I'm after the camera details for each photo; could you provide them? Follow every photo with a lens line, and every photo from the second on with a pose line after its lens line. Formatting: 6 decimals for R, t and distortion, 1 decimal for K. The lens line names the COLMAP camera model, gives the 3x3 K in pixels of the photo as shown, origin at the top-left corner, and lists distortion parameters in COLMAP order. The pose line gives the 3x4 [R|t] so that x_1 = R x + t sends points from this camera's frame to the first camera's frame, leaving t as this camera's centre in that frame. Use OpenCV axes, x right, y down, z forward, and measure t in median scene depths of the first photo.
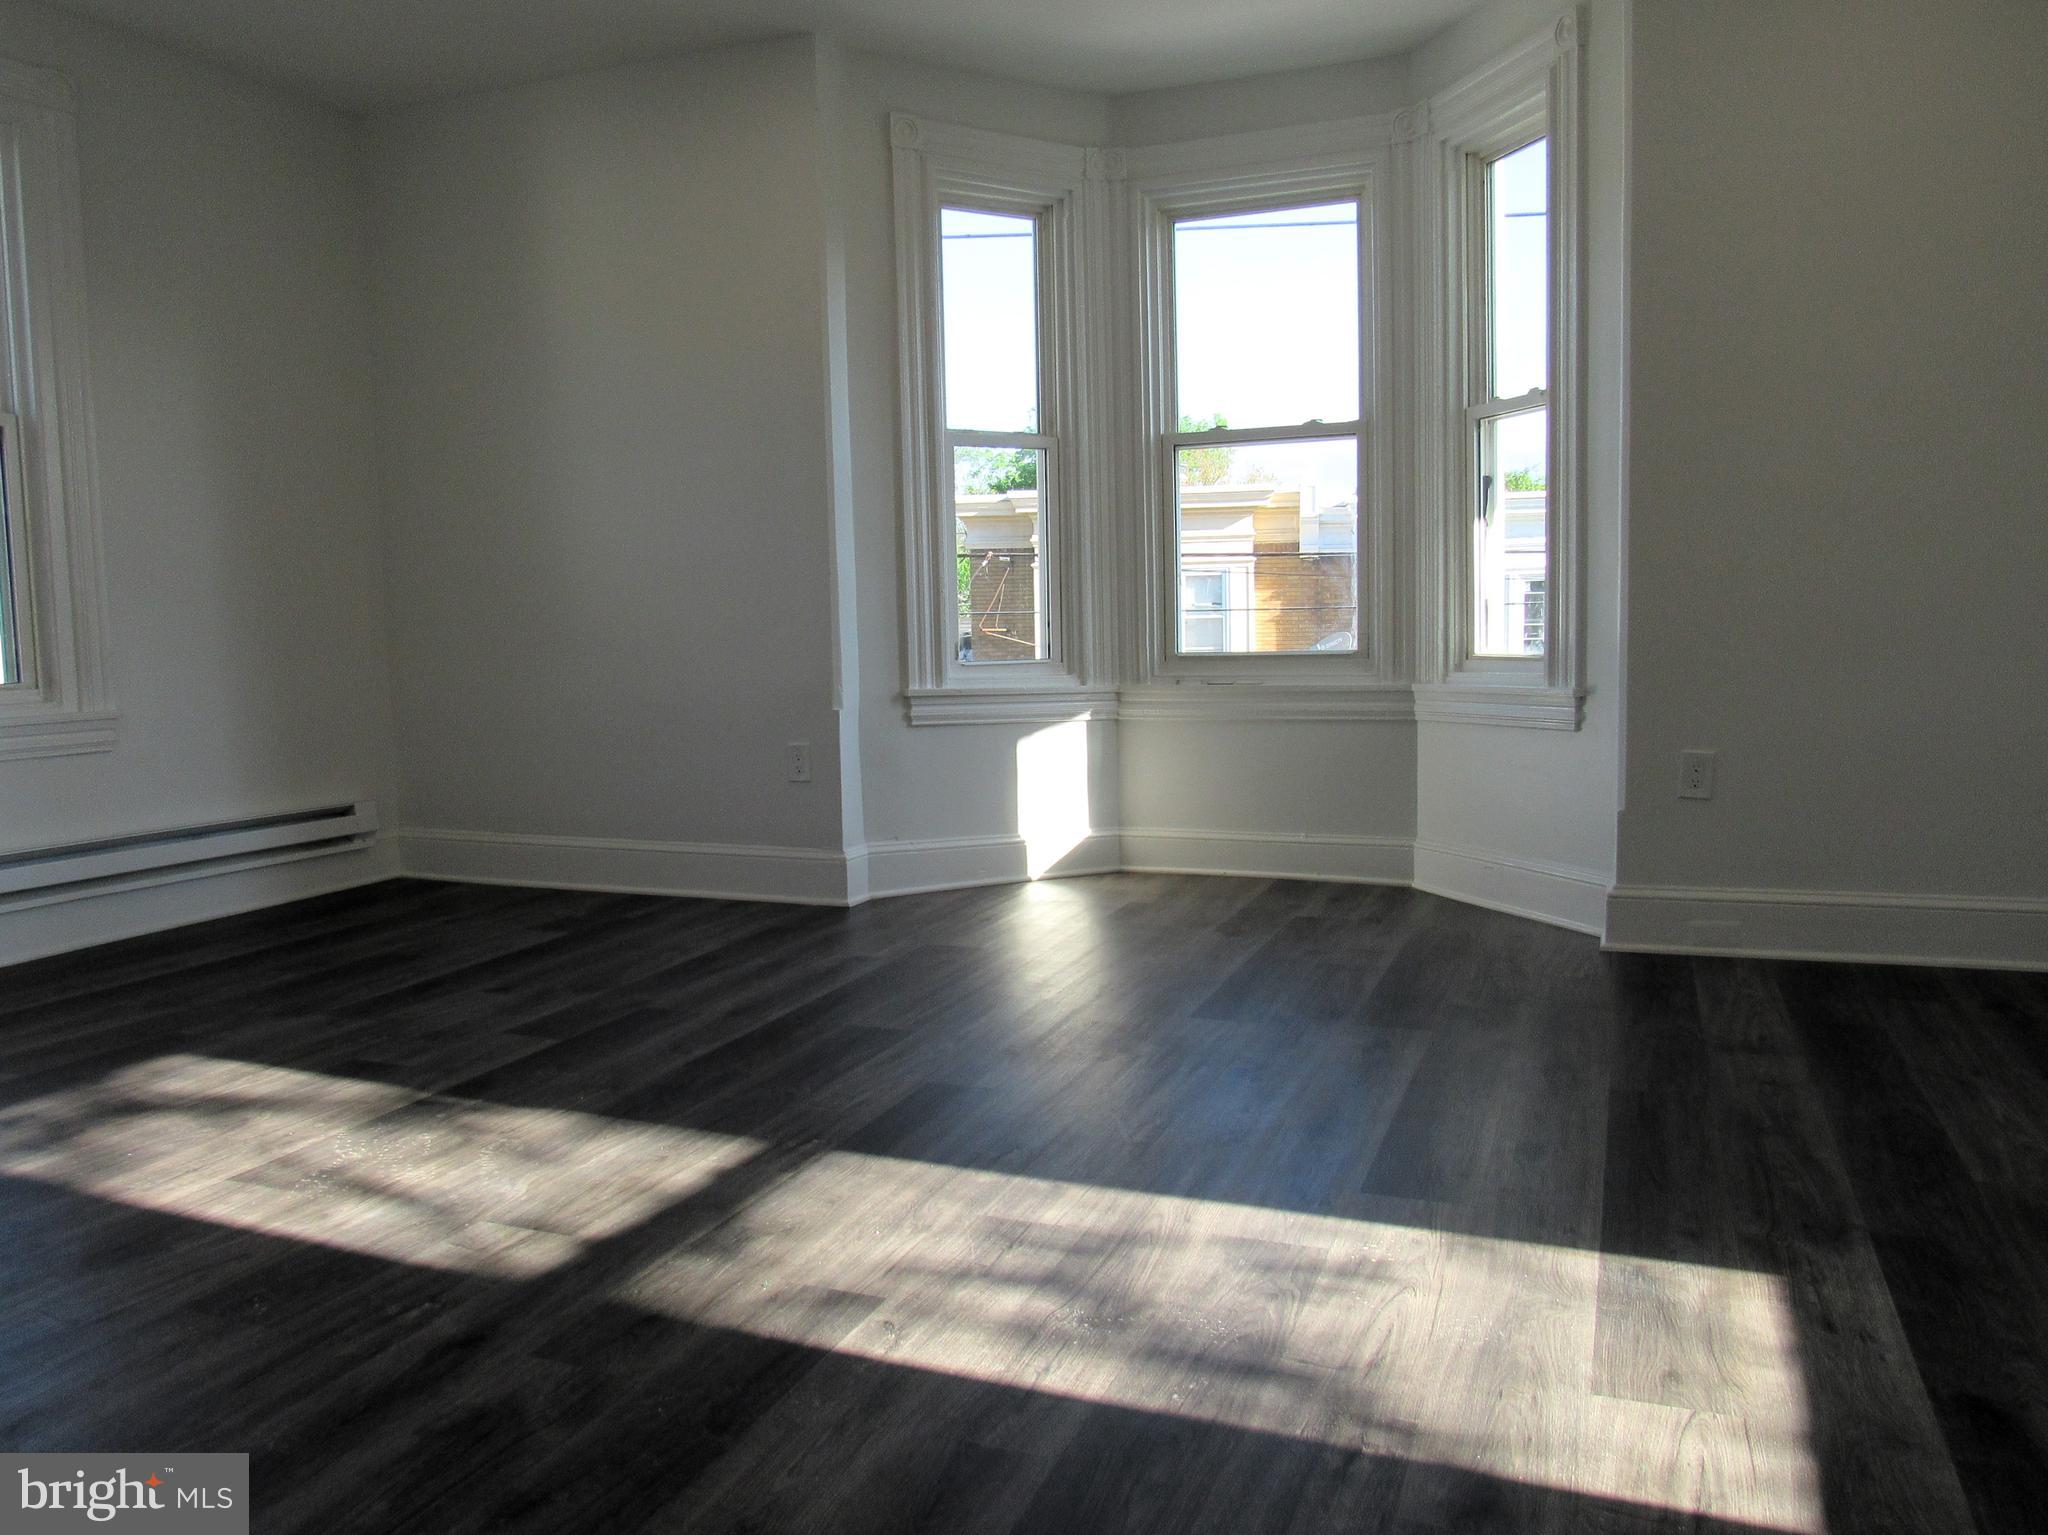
lens RADIAL K [[1467.9, 0, 1027.4], [0, 1467.9, 726.6], [0, 0, 1]] dist [-0.046321, 0.012674]
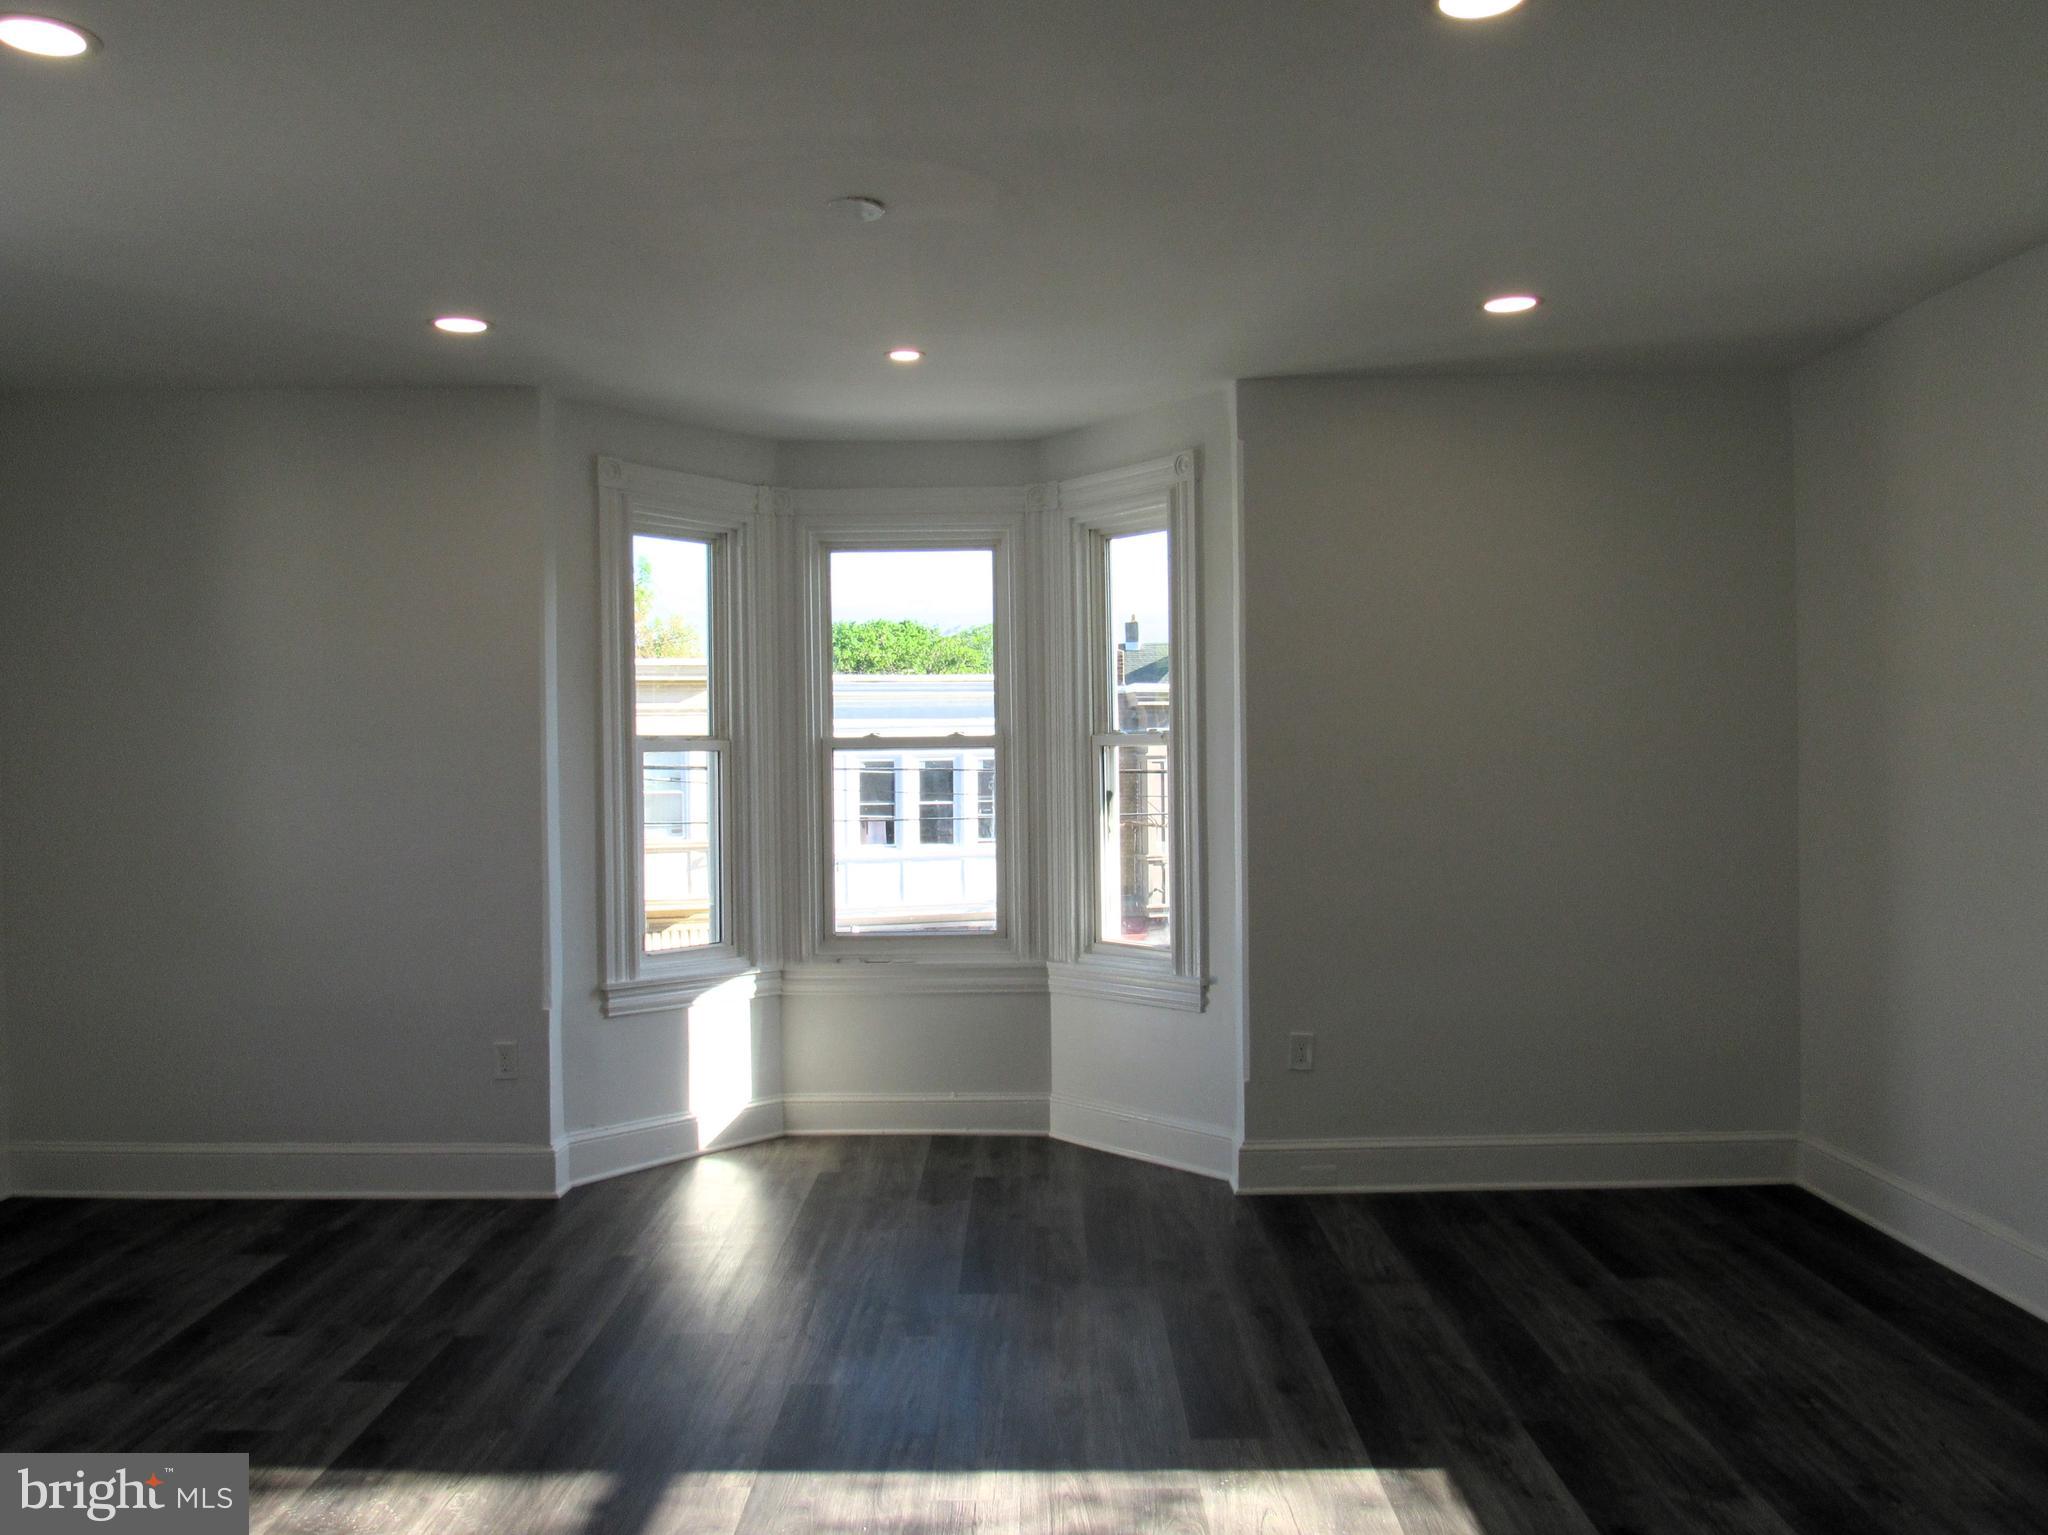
lens RADIAL K [[1477.7, 0, 1024.0], [0, 1477.7, 767.5], [0, 0, 1]] dist [-0.030513, 0.001966]
pose [[0.938860, 0.011092, 0.344119, -0.170346], [0.022106, 0.995477, -0.092399, -0.077928], [-0.343588, 0.094357, 0.934368, -0.122948]]
